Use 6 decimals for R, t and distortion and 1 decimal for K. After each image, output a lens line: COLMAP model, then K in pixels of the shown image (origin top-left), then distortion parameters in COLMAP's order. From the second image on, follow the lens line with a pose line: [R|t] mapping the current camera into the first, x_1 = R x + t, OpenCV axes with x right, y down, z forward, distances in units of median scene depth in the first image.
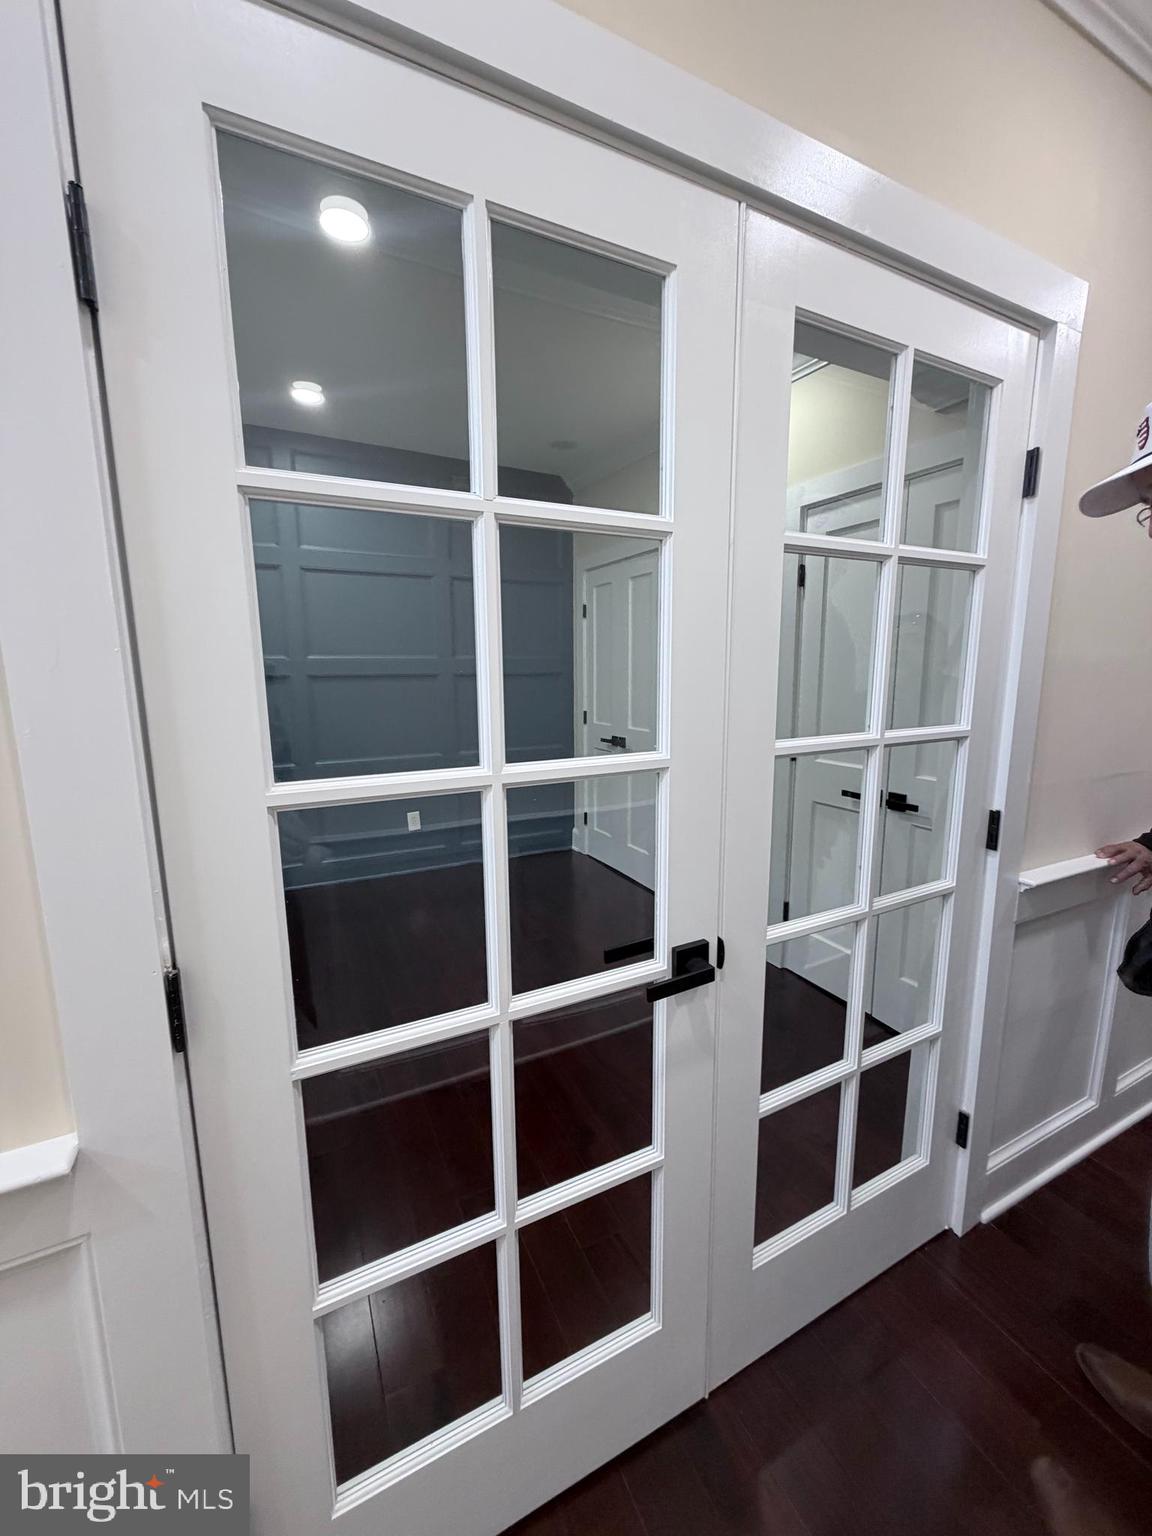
lens RADIAL K [[611.2, 0, 578.6], [0, 611.2, 765.7], [0, 0, 1]] dist [-0.001087, -0.000075]
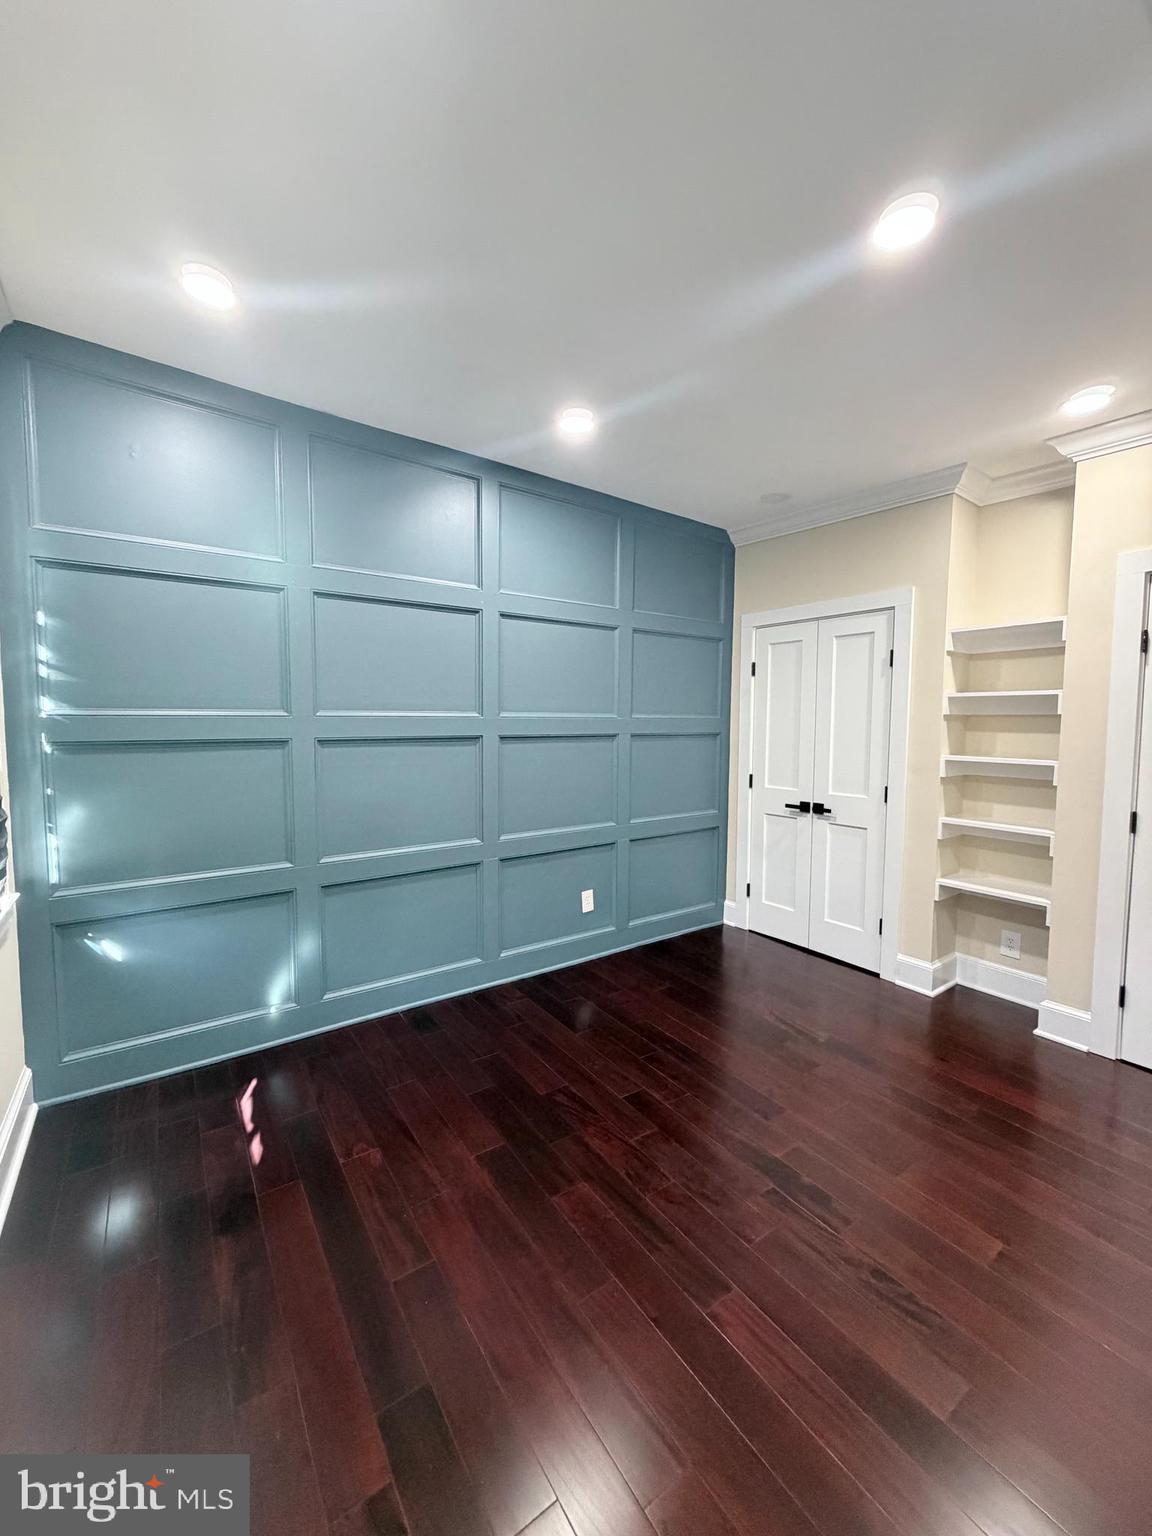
lens RADIAL K [[611.2, 0, 578.4], [0, 611.2, 764.2], [0, 0, 1]] dist [-0.001087, -0.000075]
pose [[0.988525, -0.000042, 0.151057, -0.416662], [0.013410, 0.996076, -0.087482, -0.027920], [-0.150461, 0.088504, 0.984646, 0.126099]]
